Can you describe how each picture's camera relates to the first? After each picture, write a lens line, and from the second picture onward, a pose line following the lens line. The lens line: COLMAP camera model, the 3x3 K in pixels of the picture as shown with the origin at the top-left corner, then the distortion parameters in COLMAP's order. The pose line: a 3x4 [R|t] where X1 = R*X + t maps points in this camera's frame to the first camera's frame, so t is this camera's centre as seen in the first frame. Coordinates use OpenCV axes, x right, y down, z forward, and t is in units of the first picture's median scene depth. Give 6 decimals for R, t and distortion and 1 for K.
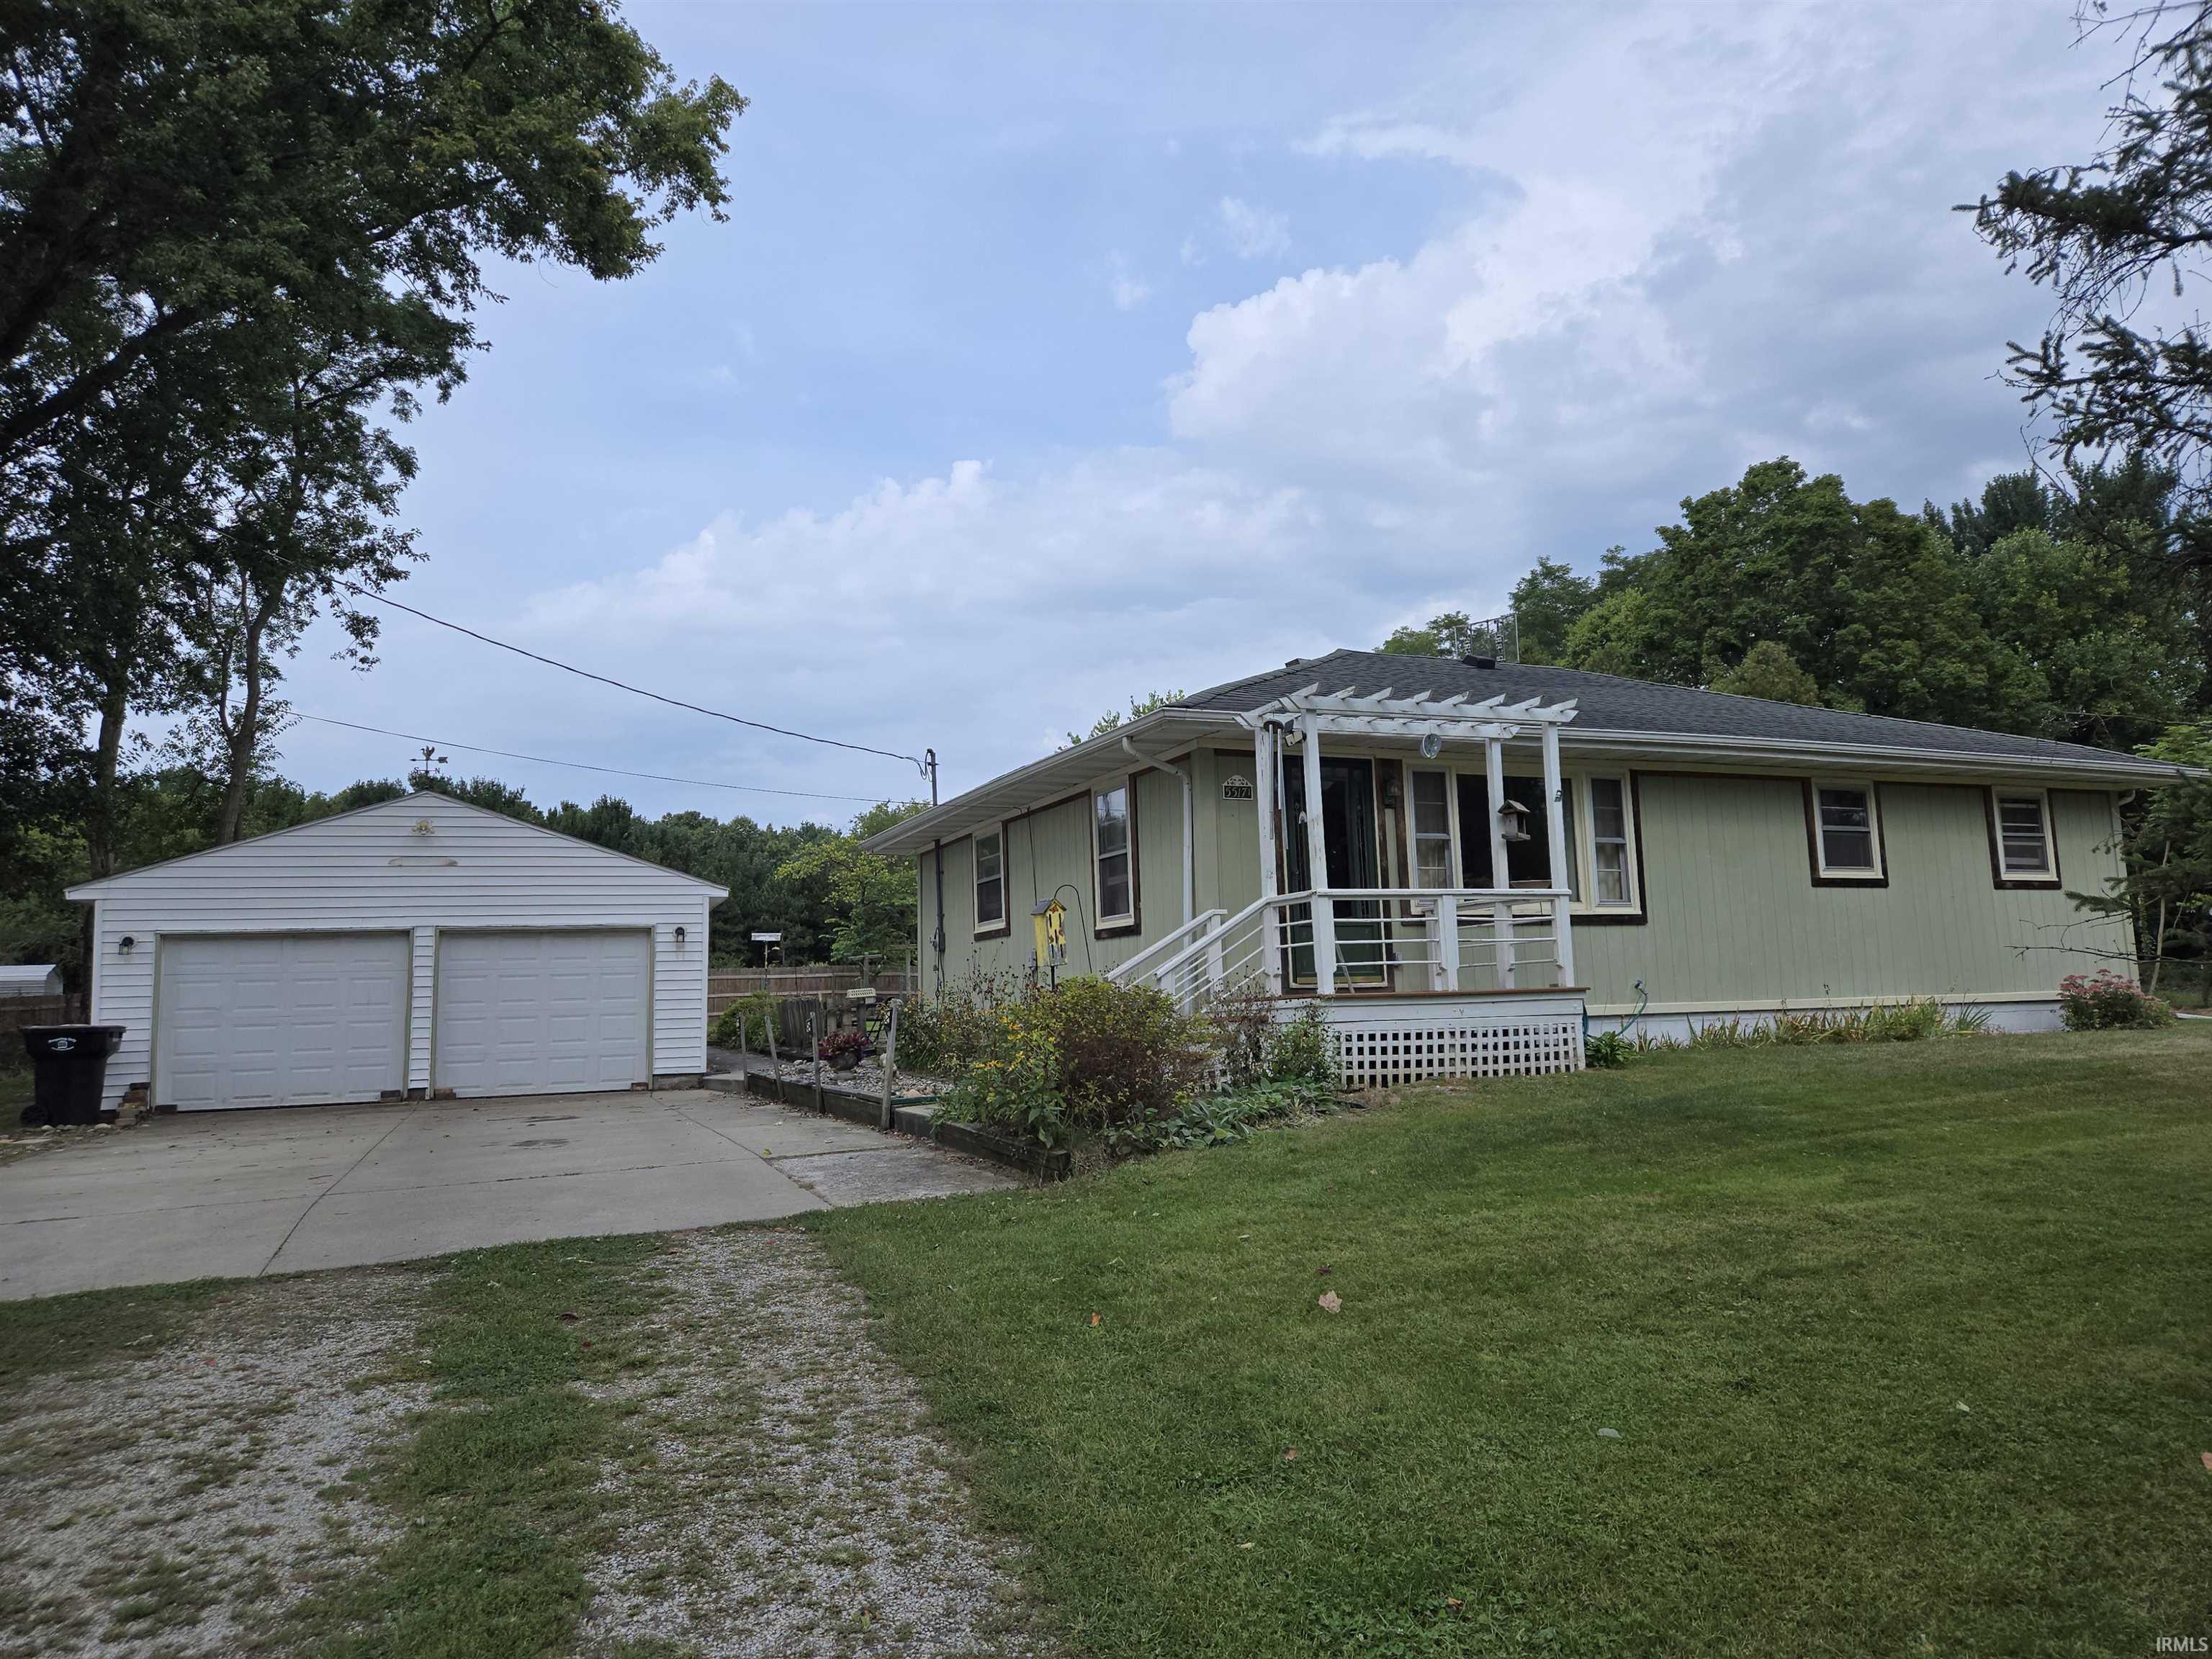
lens RADIAL K [[1485.8, 0, 1113.9], [0, 1485.8, 823.9], [0, 0, 1]] dist [0.079187, -0.065663]
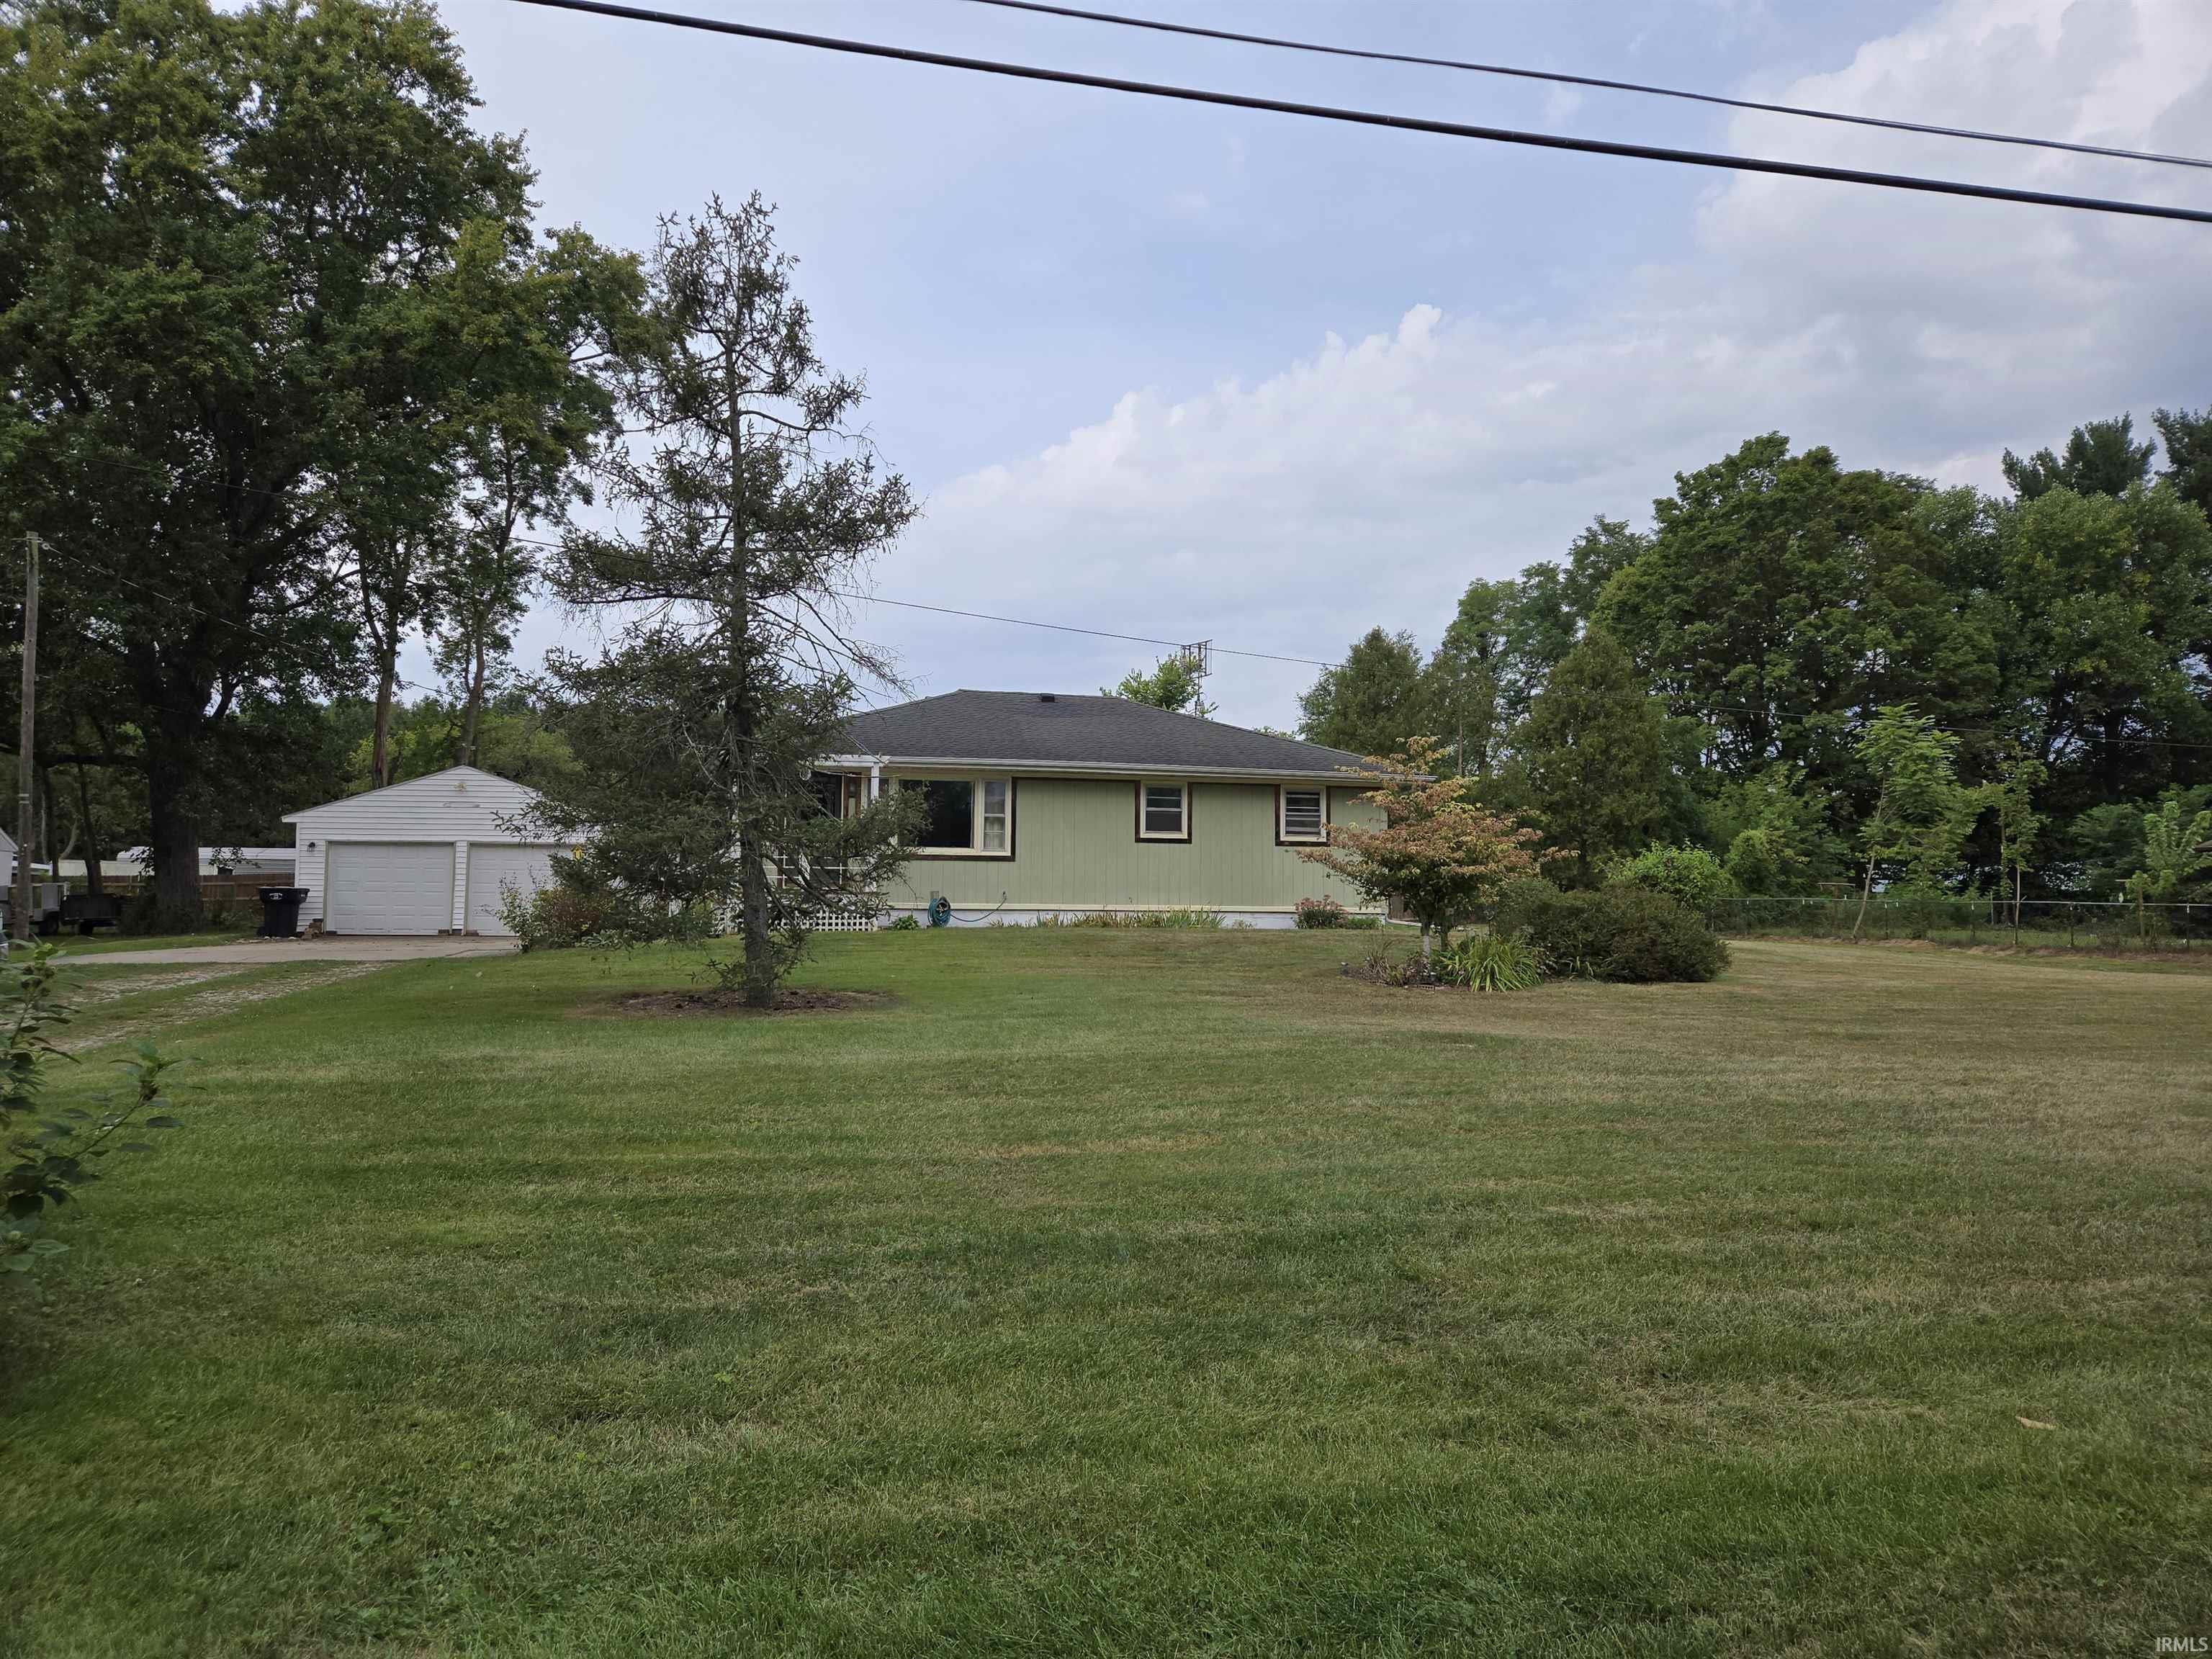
lens RADIAL K [[1485.8, 0, 1100.2], [0, 1485.8, 819.8], [0, 0, 1]] dist [0.079187, -0.065663]
pose [[0.977505, 0.025607, -0.209352, 0.665781], [-0.013292, 0.998109, 0.060019, -0.074906], [0.210493, -0.055886, 0.975997, -0.594986]]
